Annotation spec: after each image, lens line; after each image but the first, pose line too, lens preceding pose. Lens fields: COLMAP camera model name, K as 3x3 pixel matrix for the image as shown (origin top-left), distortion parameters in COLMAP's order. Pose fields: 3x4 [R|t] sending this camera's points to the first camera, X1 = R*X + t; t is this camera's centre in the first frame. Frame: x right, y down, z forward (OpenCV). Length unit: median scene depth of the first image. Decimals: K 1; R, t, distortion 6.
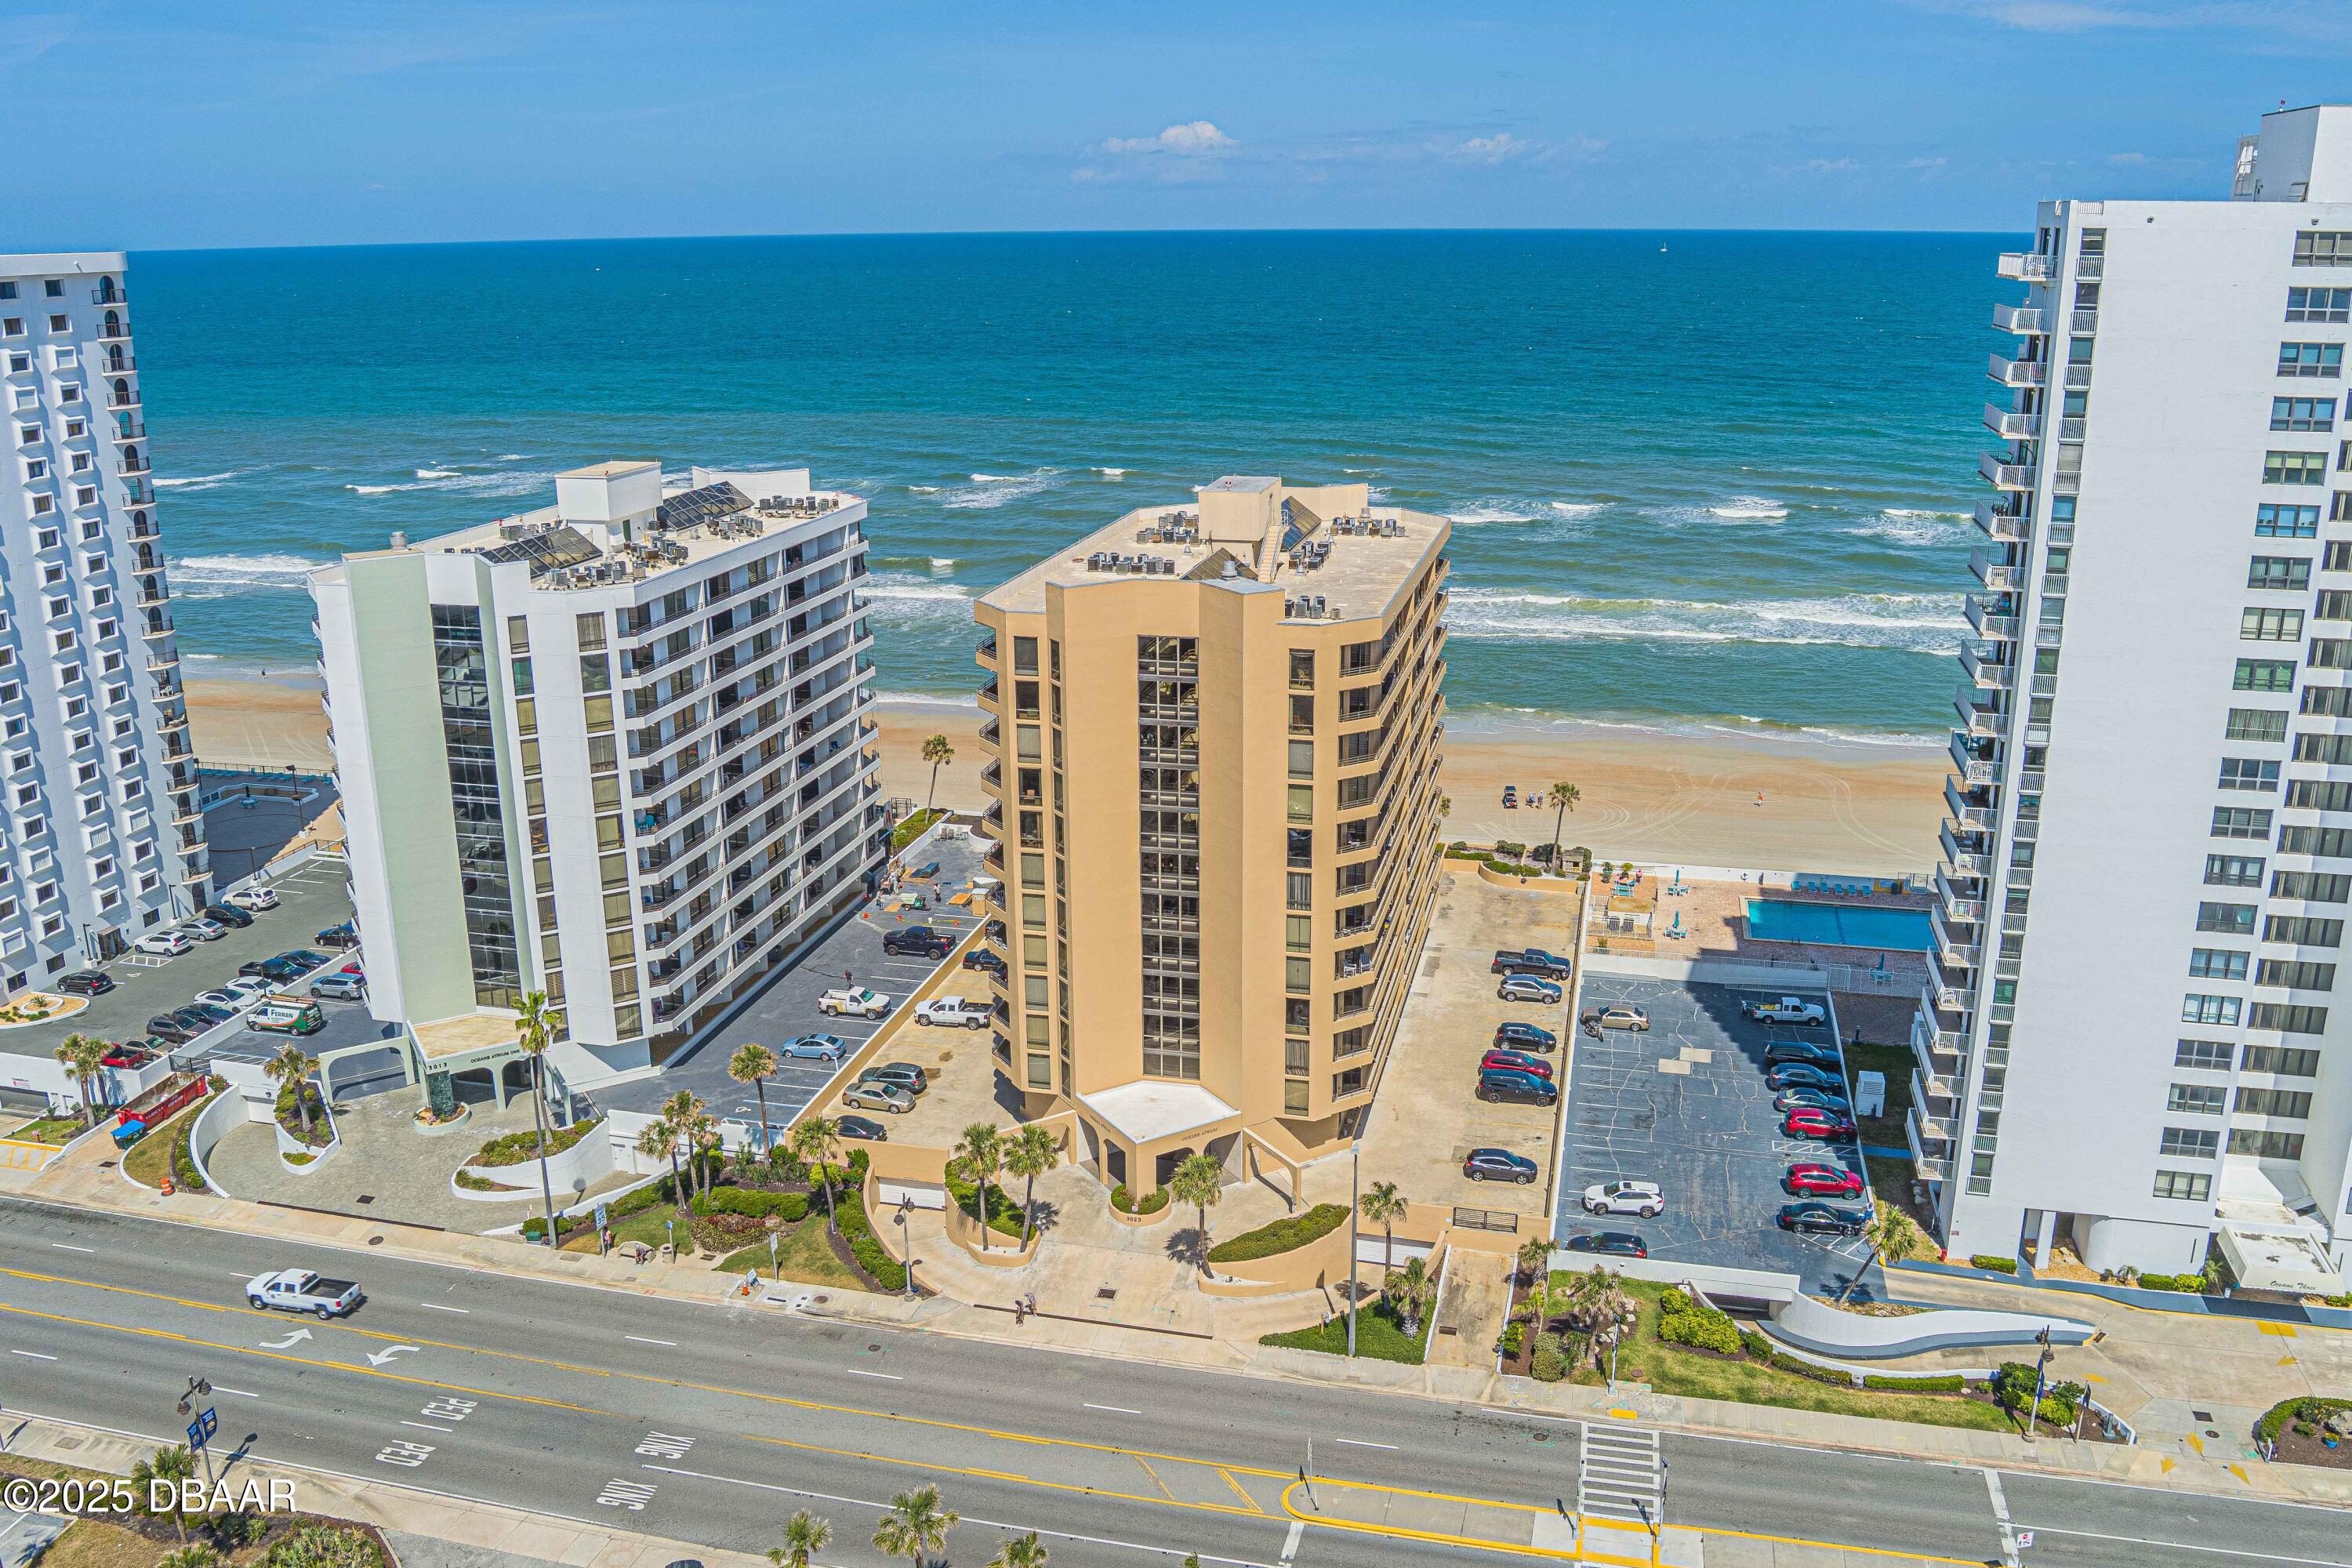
lens RADIAL K [[1886.6, 0, 1176.0], [0, 1886.6, 784.0], [0, 0, 1]] dist [-0.077973, 0.021729]
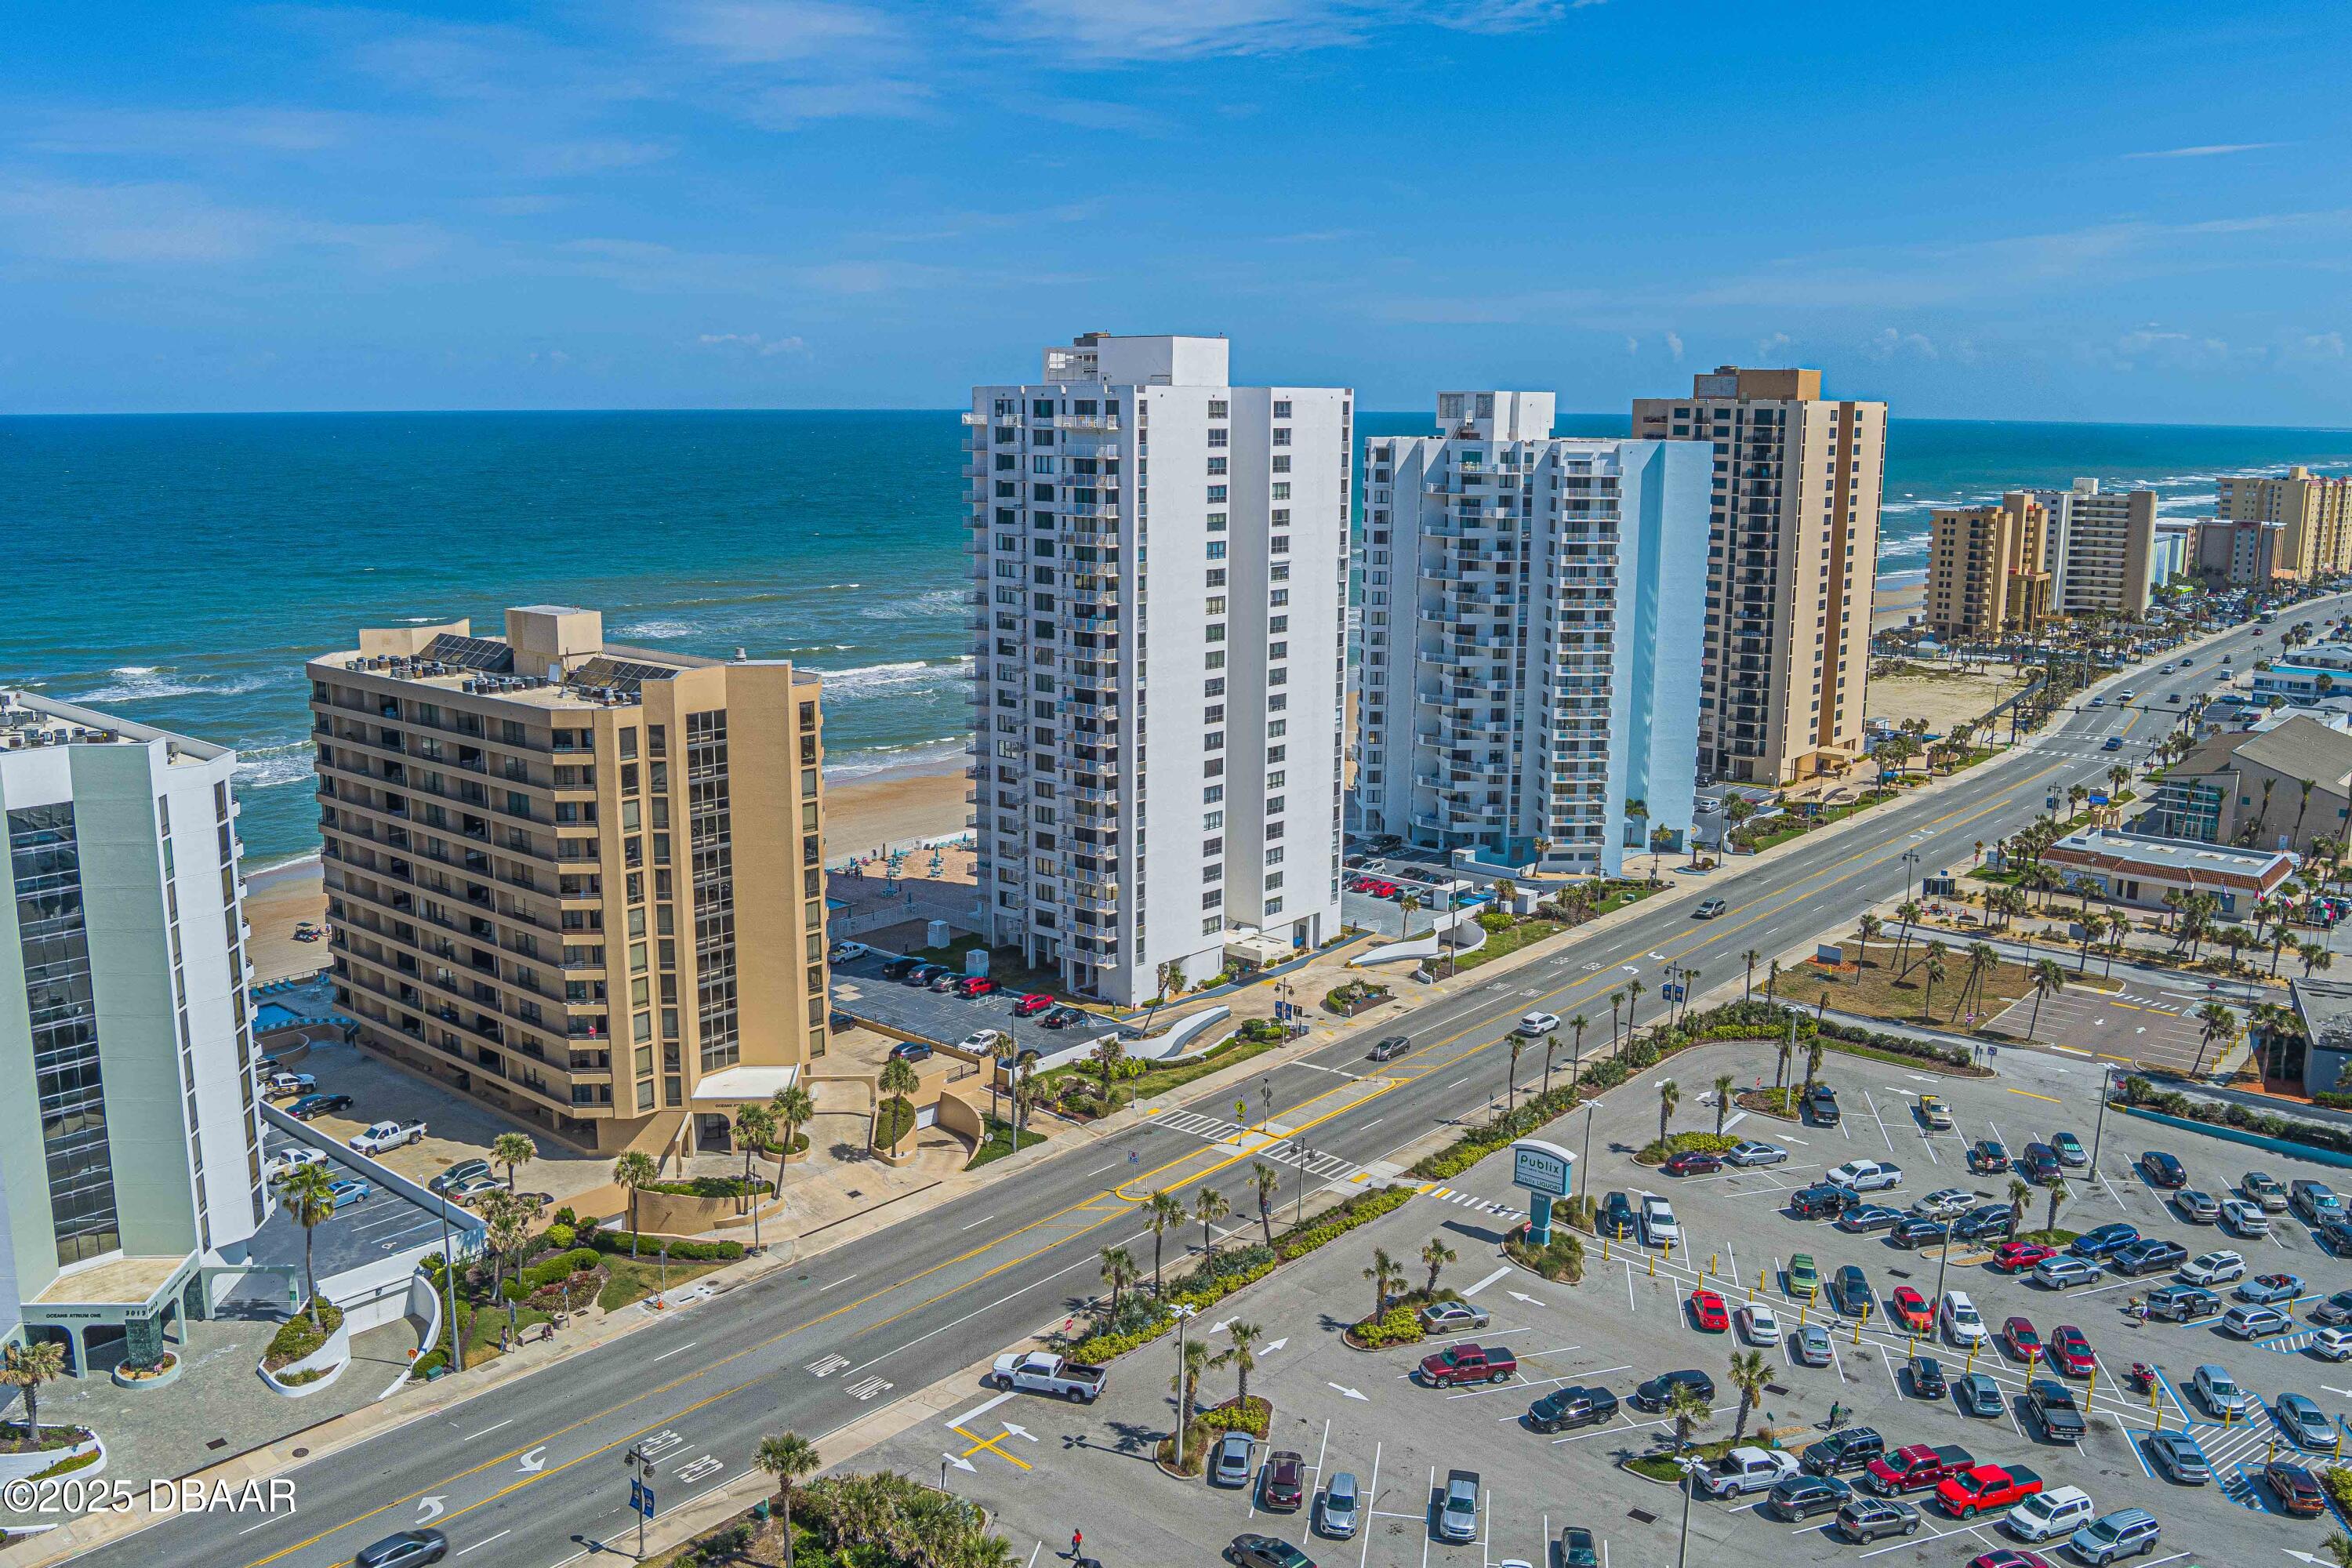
lens RADIAL K [[1920.0, 0, 1127.9], [0, 1920.0, 807.9], [0, 0, 1]] dist [-0.067286, 0.008289]
pose [[0.466979, -0.172584, 0.867263, -1.013512], [0.245633, 0.967488, 0.060267, -0.022498], [-0.849468, 0.184884, 0.494188, 0.119356]]
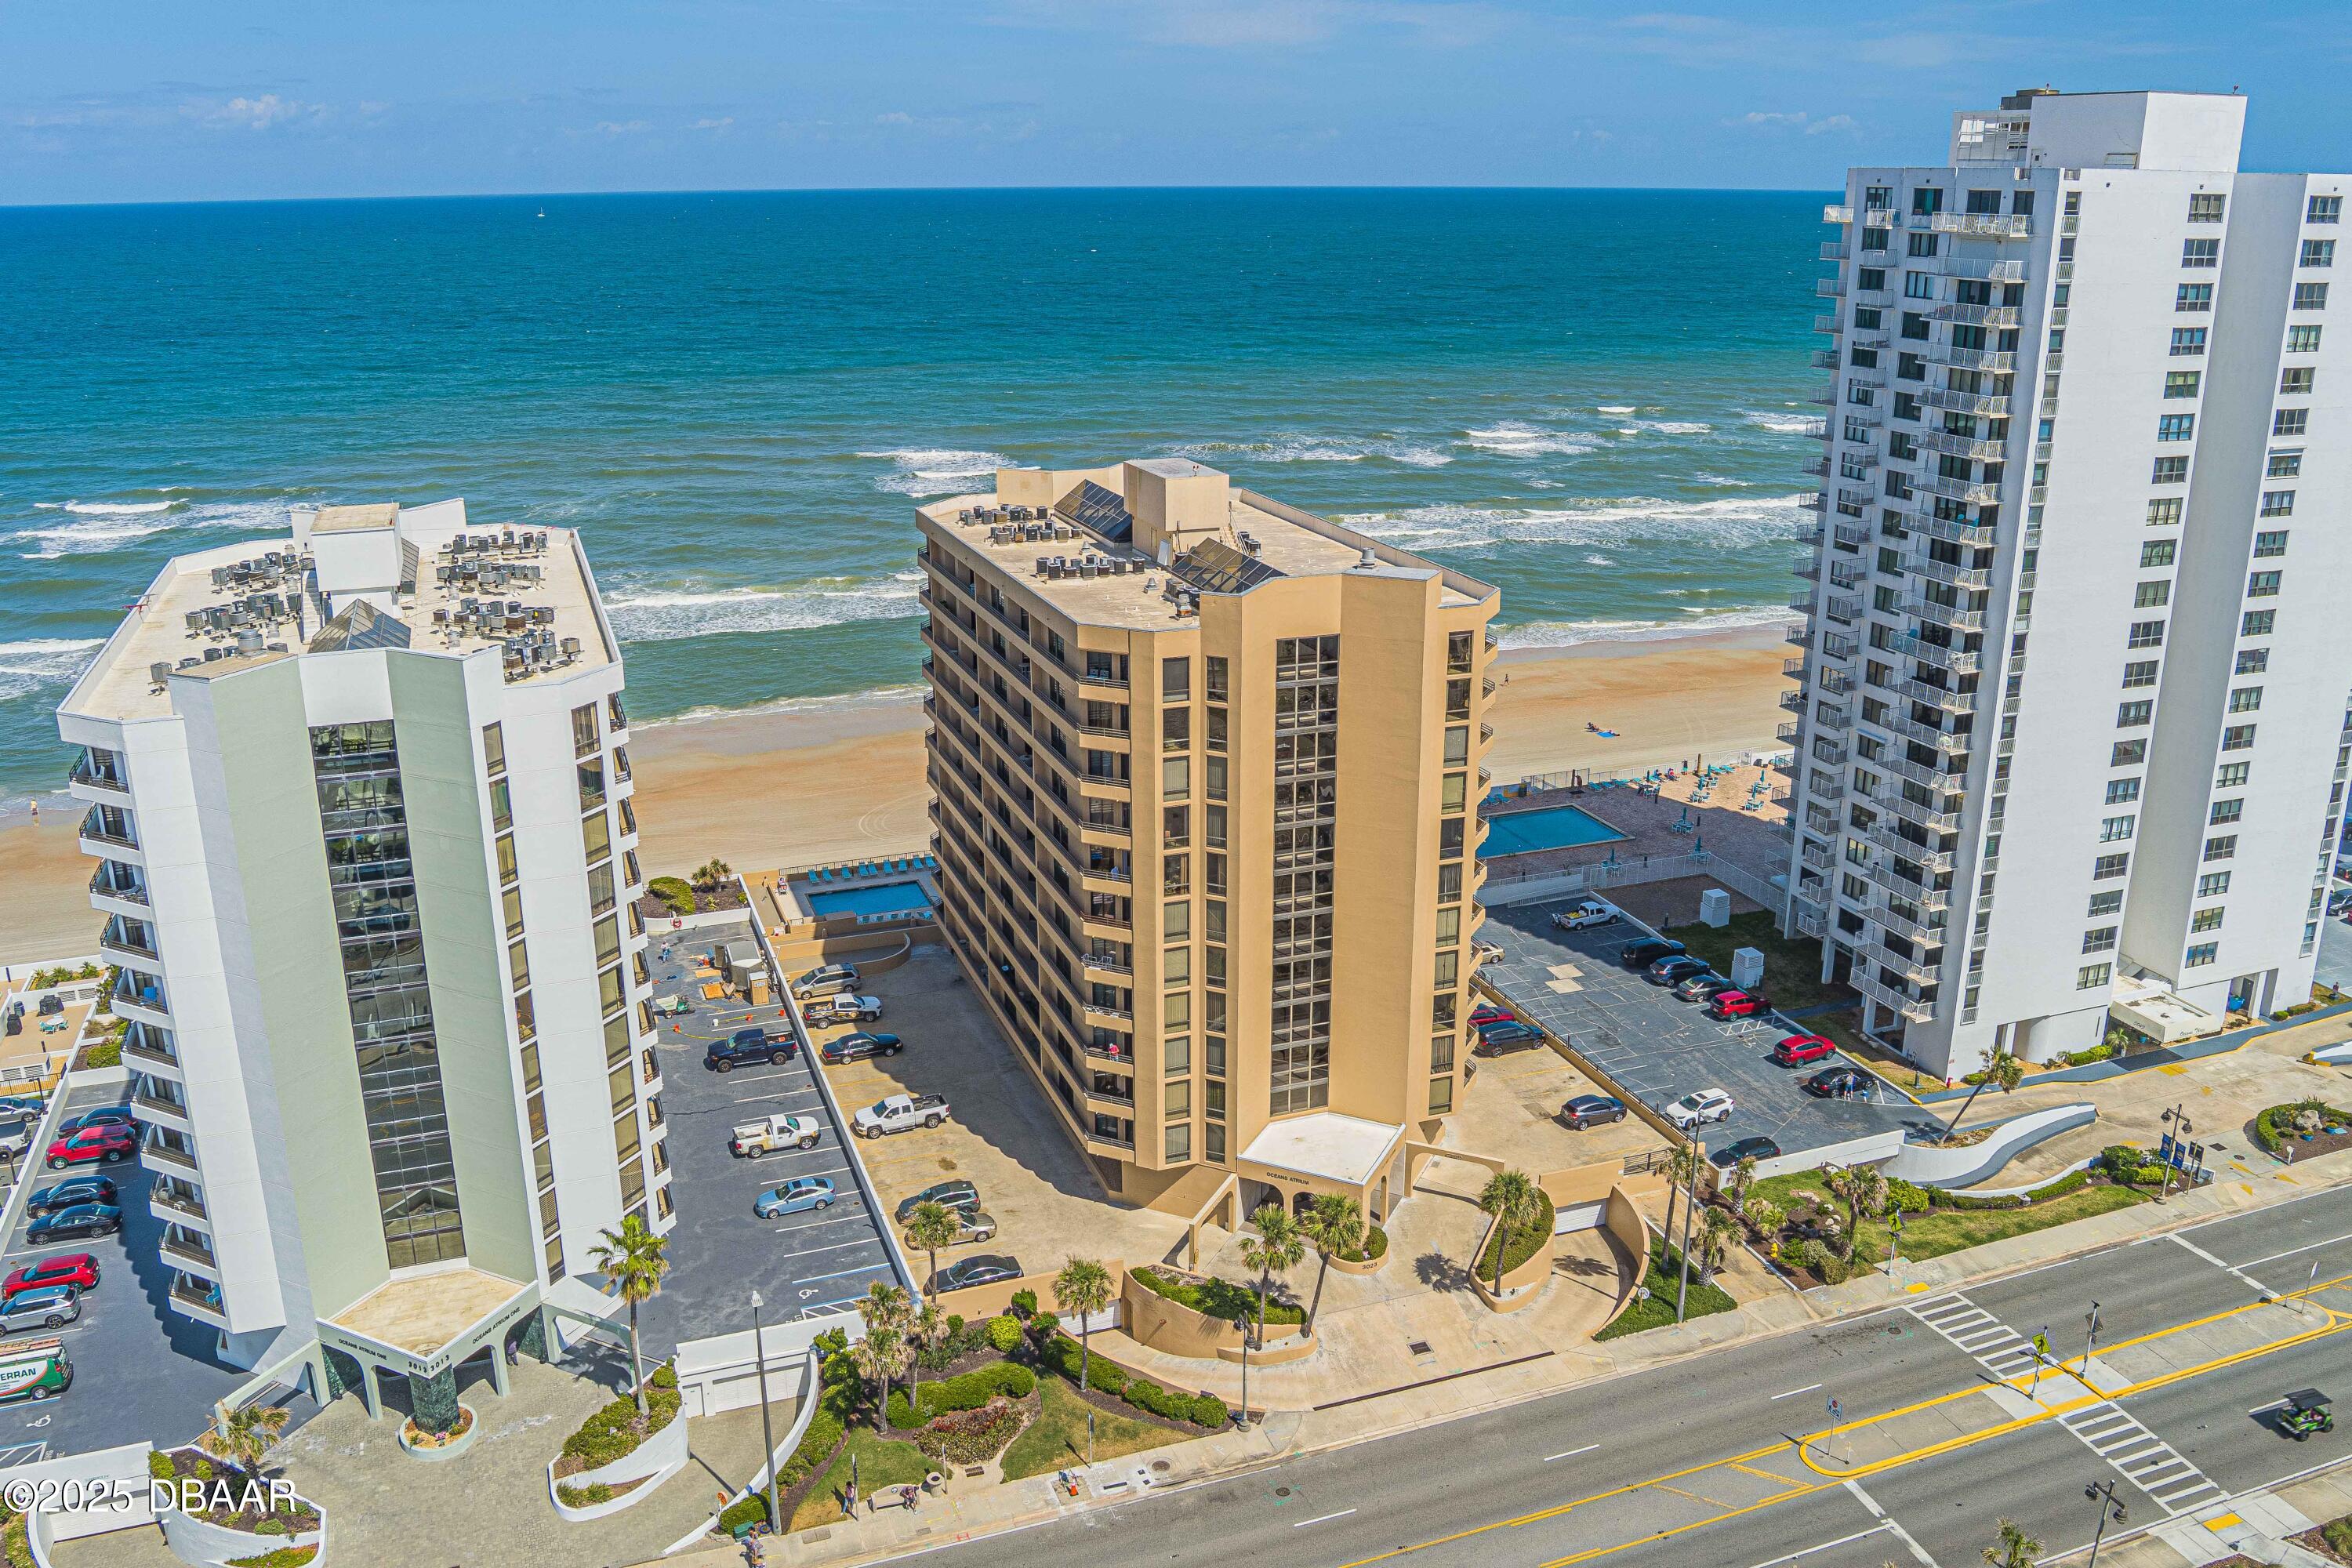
lens RADIAL K [[1886.6, 0, 1176.0], [0, 1886.6, 784.0], [0, 0, 1]] dist [-0.077973, 0.021729]
pose [[0.829836, -0.165925, 0.532767, -0.554748], [0.156360, 0.985661, 0.063429, -0.075679], [-0.535652, 0.030668, 0.843882, 0.264796]]
